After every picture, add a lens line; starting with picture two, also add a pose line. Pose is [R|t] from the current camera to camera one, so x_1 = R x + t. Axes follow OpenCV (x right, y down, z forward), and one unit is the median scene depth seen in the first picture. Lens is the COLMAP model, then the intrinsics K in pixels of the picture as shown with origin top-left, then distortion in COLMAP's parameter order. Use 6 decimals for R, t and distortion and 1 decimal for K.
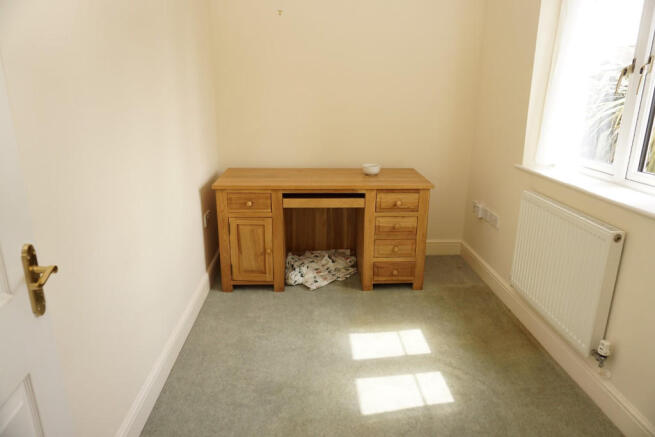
lens RADIAL K [[436.3, 0, 327.5], [0, 436.3, 218.5], [0, 0, 1]] dist [-0.057126, 0.041771]
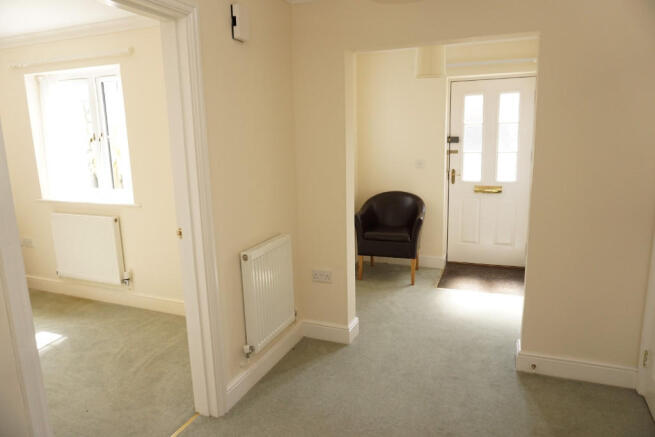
lens RADIAL K [[436.3, 0, 327.5], [0, 436.3, 218.5], [0, 0, 1]] dist [-0.057126, 0.041771]
pose [[0.422477, -0.188831, 0.886485, -0.681924], [0.274864, 0.958691, 0.073218, 0.153231], [-0.863691, 0.212730, 0.456928, -0.776019]]
